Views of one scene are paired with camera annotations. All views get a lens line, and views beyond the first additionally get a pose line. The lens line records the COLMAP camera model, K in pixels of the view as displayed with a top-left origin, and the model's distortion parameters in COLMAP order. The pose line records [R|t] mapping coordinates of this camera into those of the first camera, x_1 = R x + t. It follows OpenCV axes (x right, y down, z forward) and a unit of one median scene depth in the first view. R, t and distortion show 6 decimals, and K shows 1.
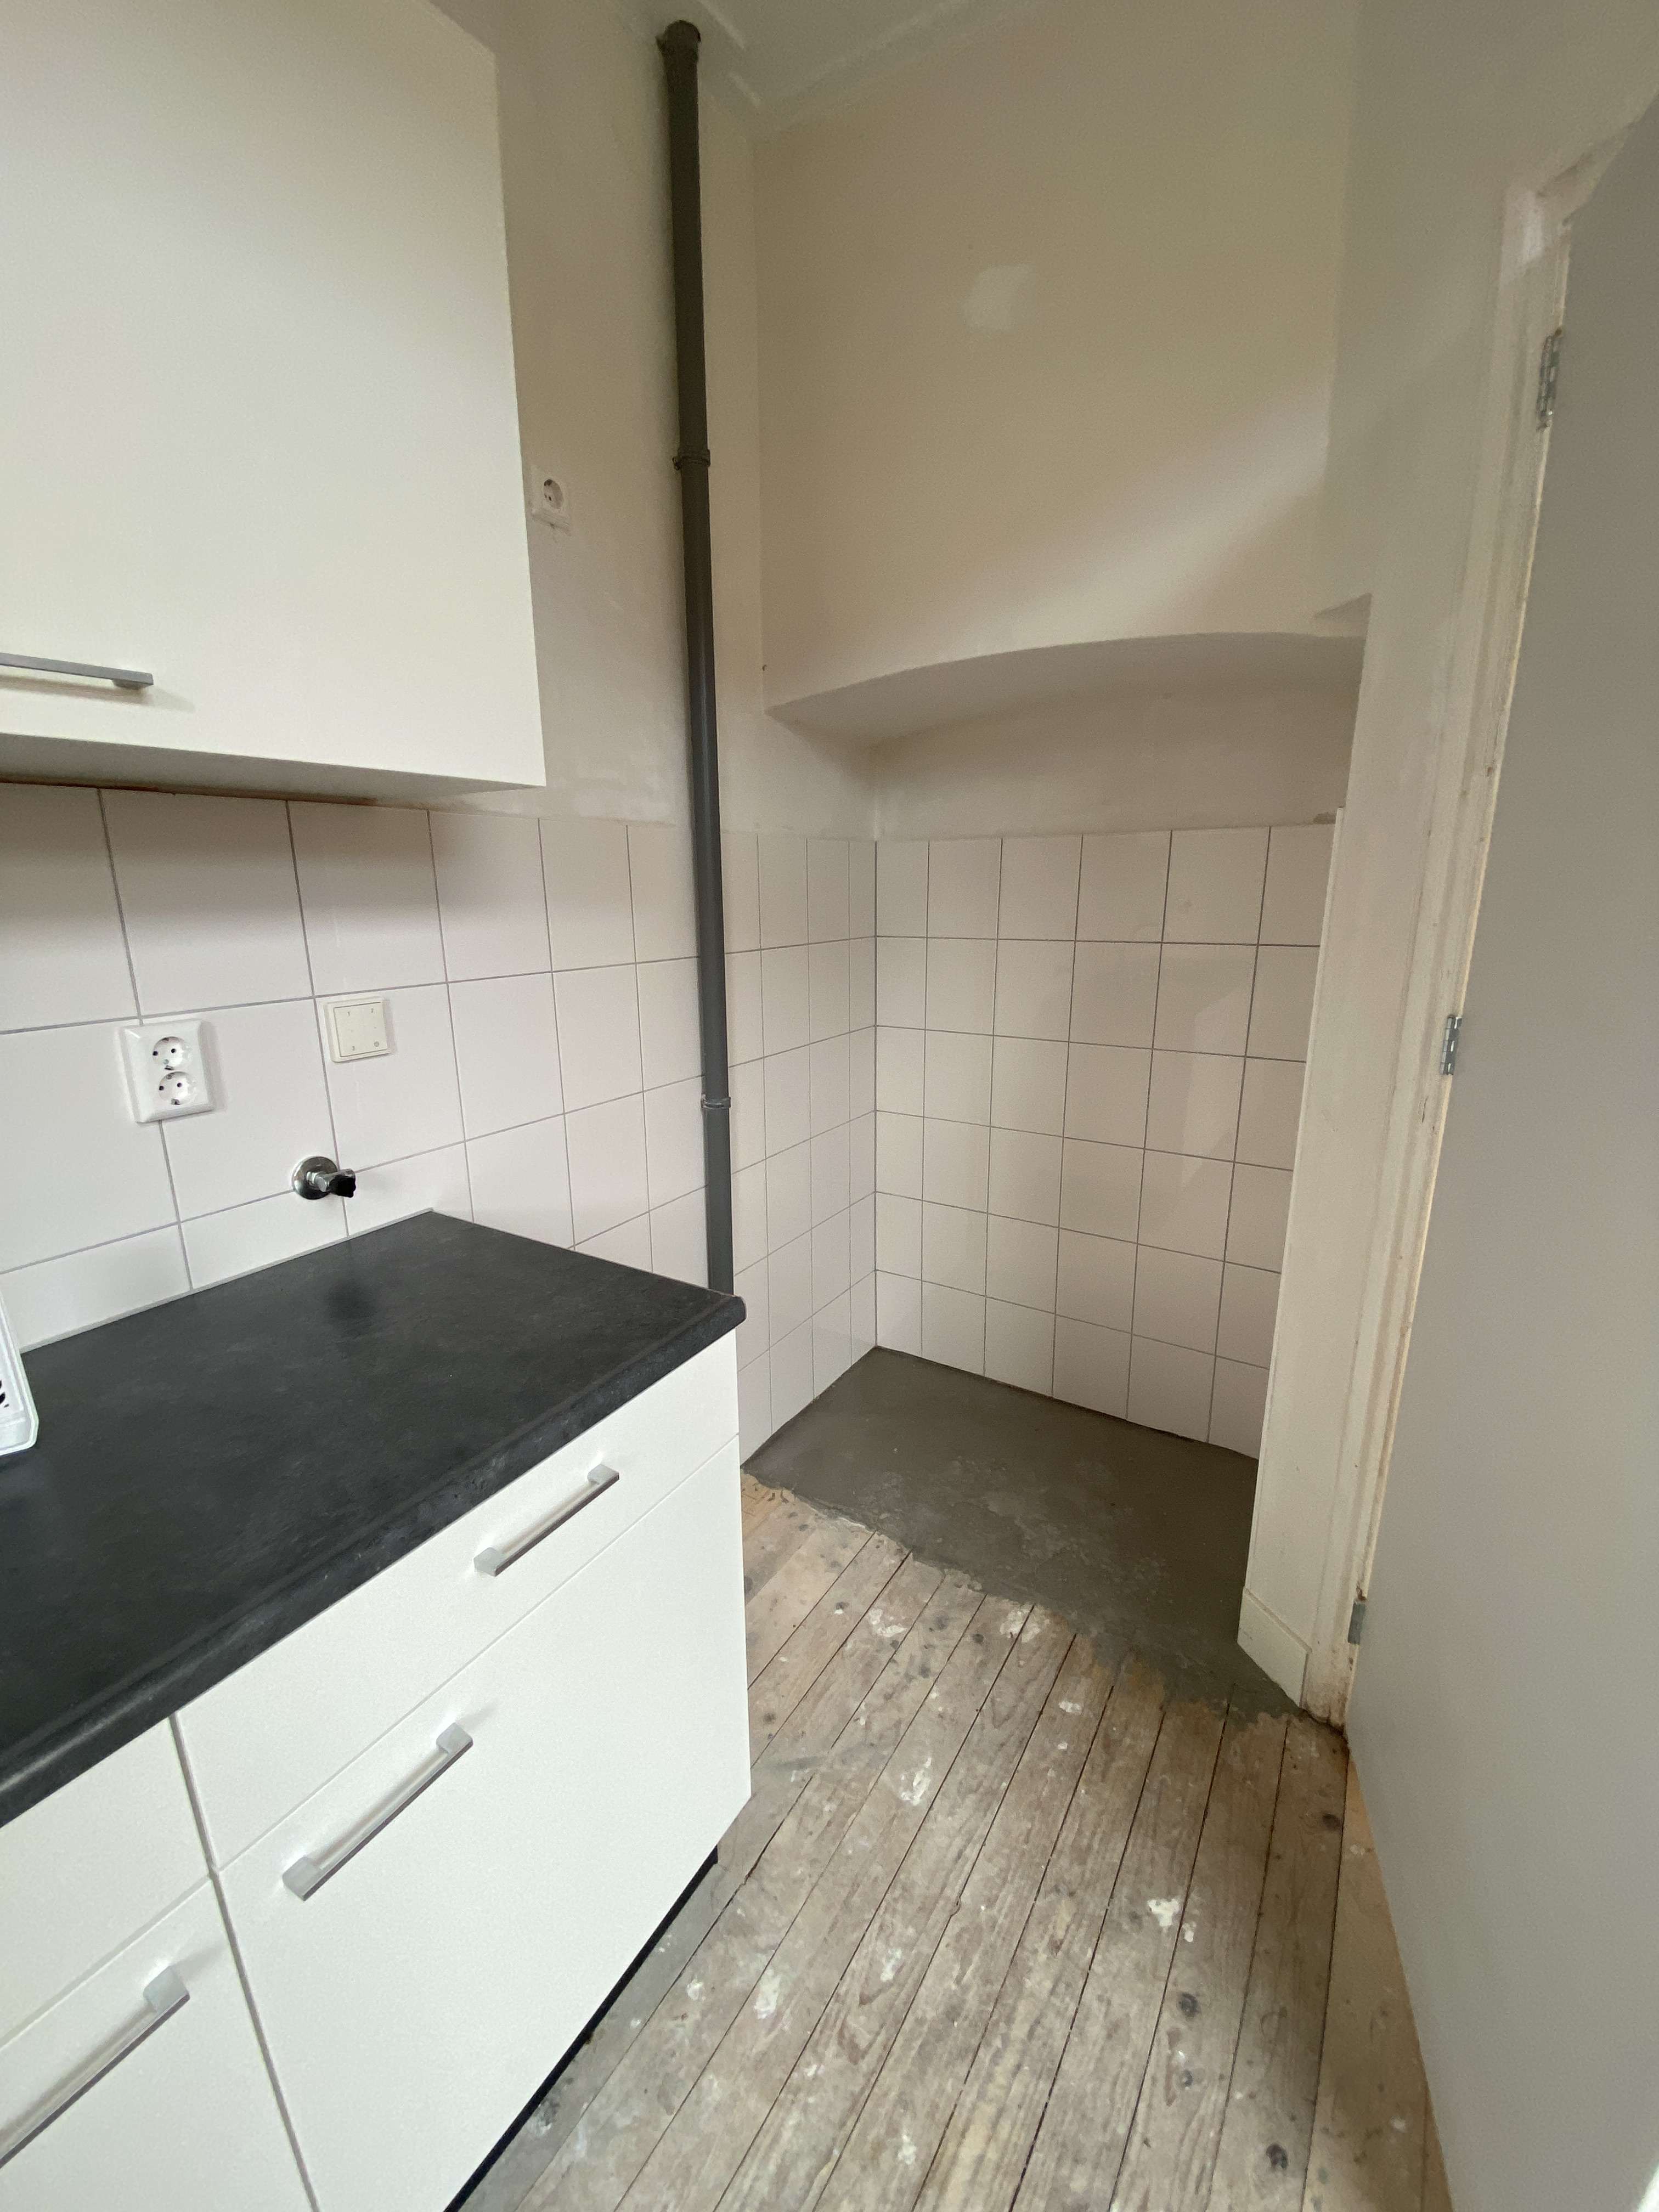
lens RADIAL K [[890.7, 0, 829.5], [0, 890.7, 1106.0], [0, 0, 1]] dist [0.001174, -0.014416]
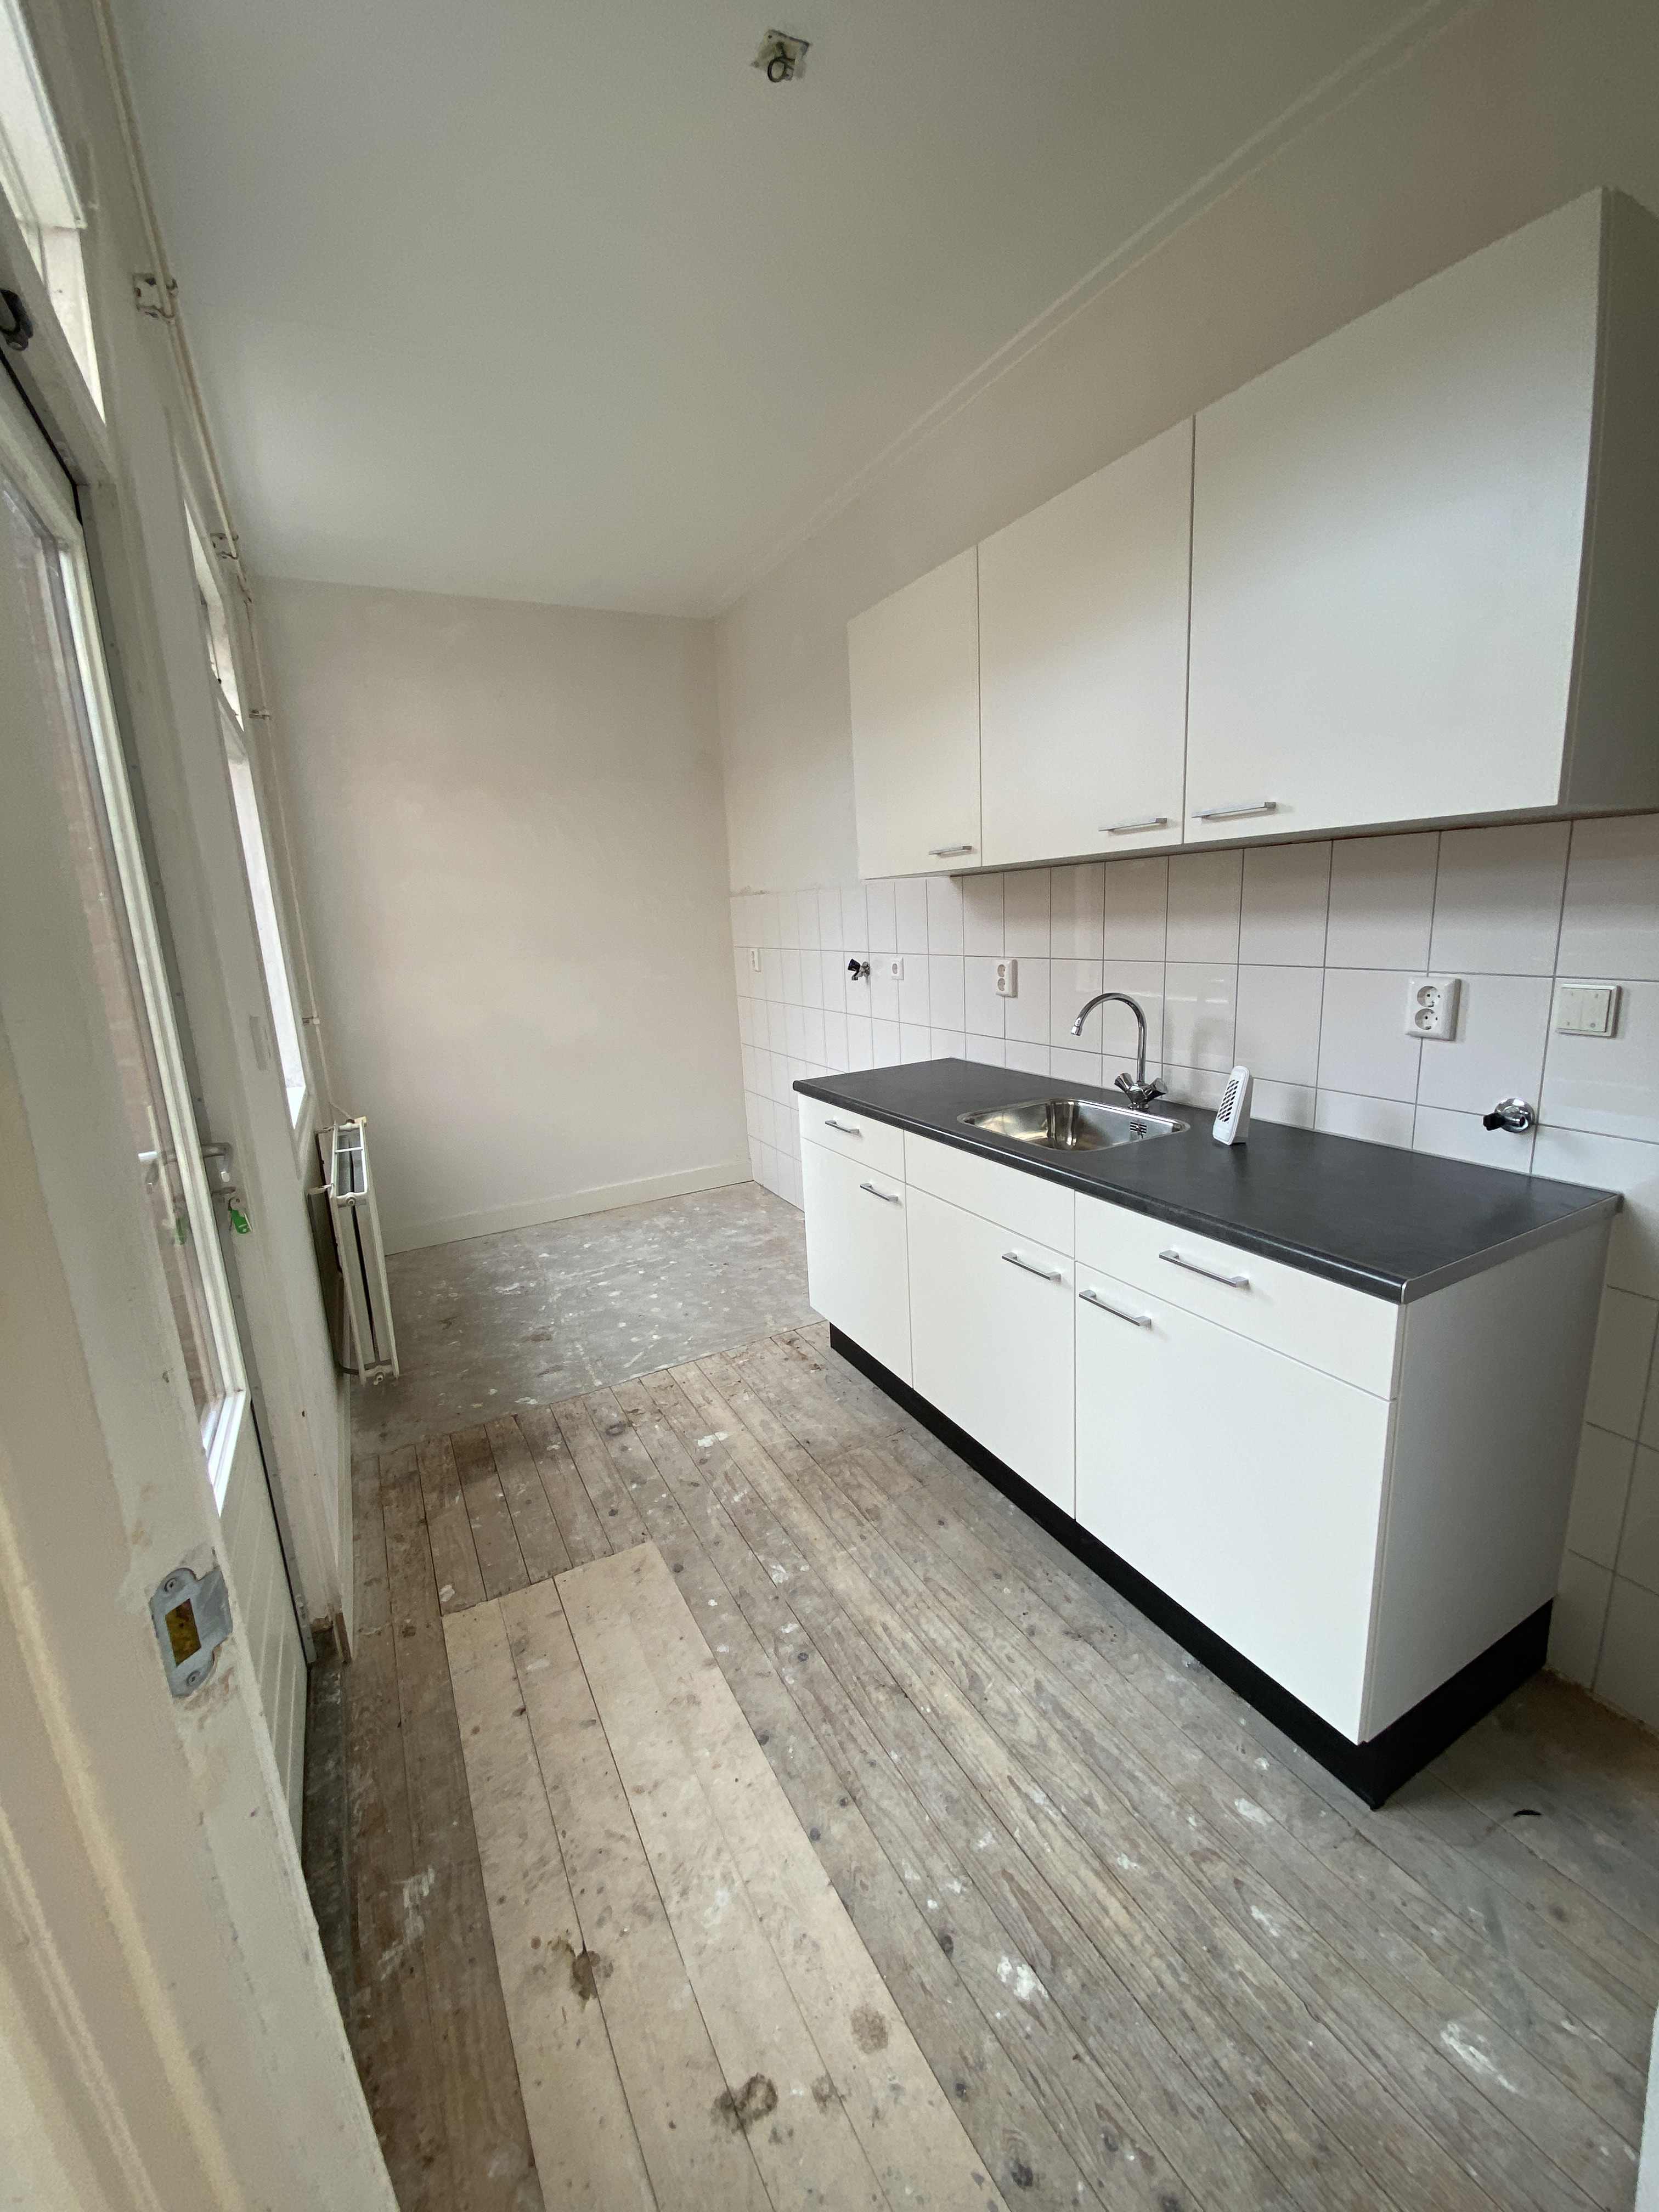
lens RADIAL K [[890.7, 0, 829.5], [0, 890.7, 1106.0], [0, 0, 1]] dist [0.001174, -0.014416]
pose [[-0.497454, 0.235564, -0.834895, 1.068676], [-0.150885, 0.924261, 0.350680, -0.252992], [0.854268, 0.300420, -0.424234, 0.757354]]
